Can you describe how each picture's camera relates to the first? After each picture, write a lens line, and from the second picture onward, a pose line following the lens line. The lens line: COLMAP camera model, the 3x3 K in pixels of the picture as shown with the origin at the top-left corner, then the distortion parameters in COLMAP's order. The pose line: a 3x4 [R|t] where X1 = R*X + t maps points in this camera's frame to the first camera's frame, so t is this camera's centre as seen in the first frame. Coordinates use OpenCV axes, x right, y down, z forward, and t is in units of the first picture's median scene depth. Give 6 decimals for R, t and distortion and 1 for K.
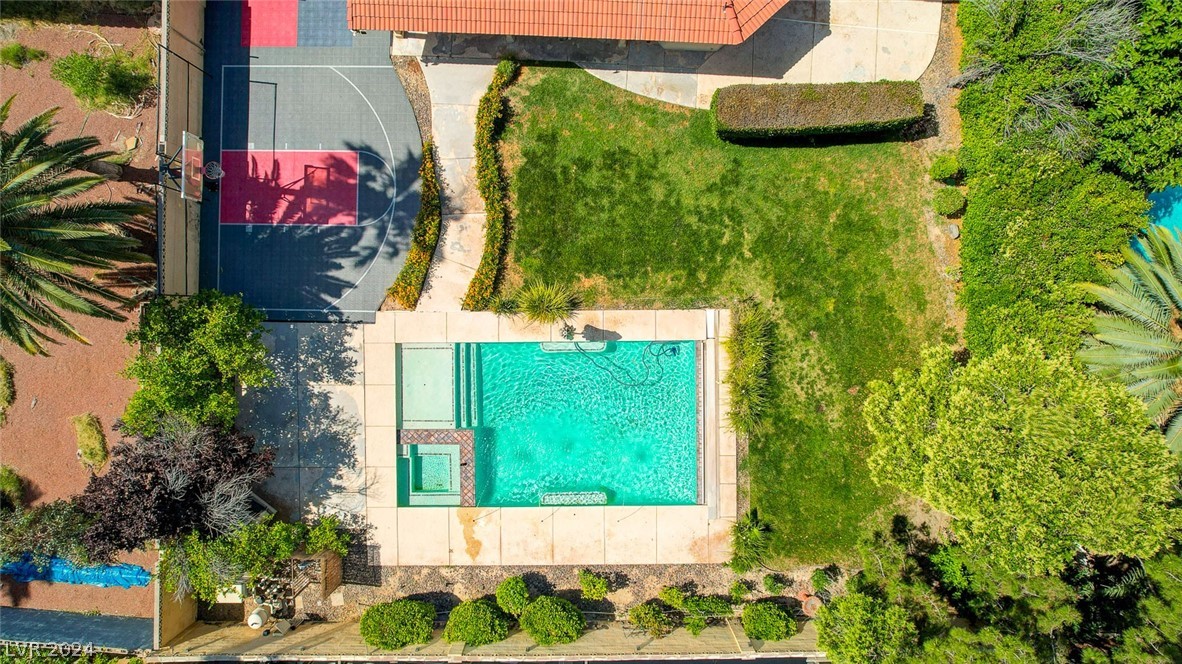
lens RADIAL K [[758.7, 0, 588.2], [0, 758.7, 317.2], [0, 0, 1]] dist [-0.082621, 0.078230]
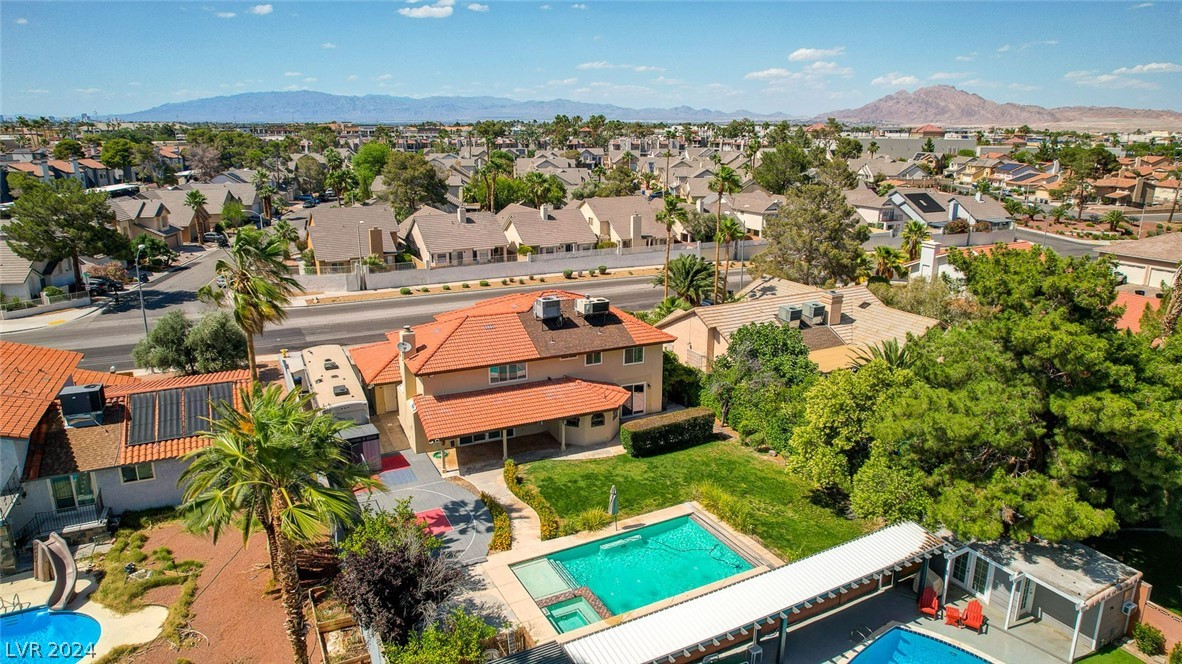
lens RADIAL K [[758.7, 0, 588.2], [0, 758.7, 317.2], [0, 0, 1]] dist [-0.082621, 0.078230]
pose [[0.889294, -0.108688, 0.444234, -0.682857], [0.457333, 0.215408, -0.862813, 1.184638], [-0.001914, 0.970457, 0.241267, 0.235693]]
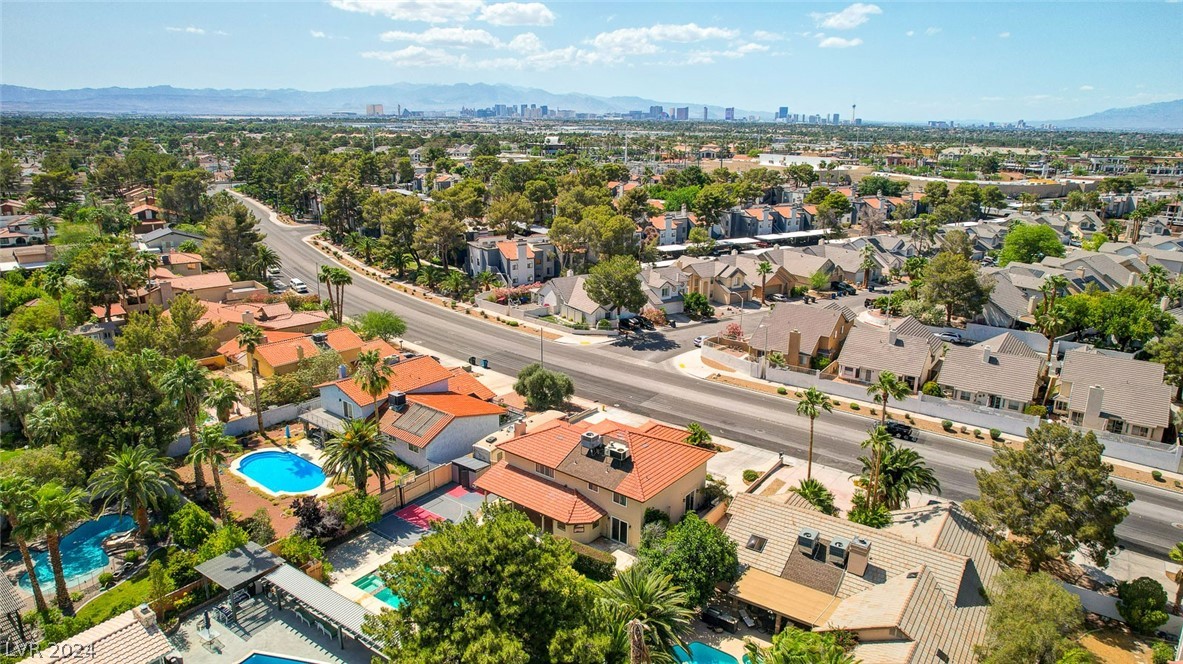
lens RADIAL K [[759.3, 0, 588.7], [0, 759.3, 317.2], [0, 0, 1]] dist [-0.082621, 0.078230]
pose [[0.811892, 0.161167, -0.561121, 1.583985], [-0.583445, 0.190112, -0.789588, 1.547176], [-0.020579, 0.968443, 0.248382, -0.442613]]
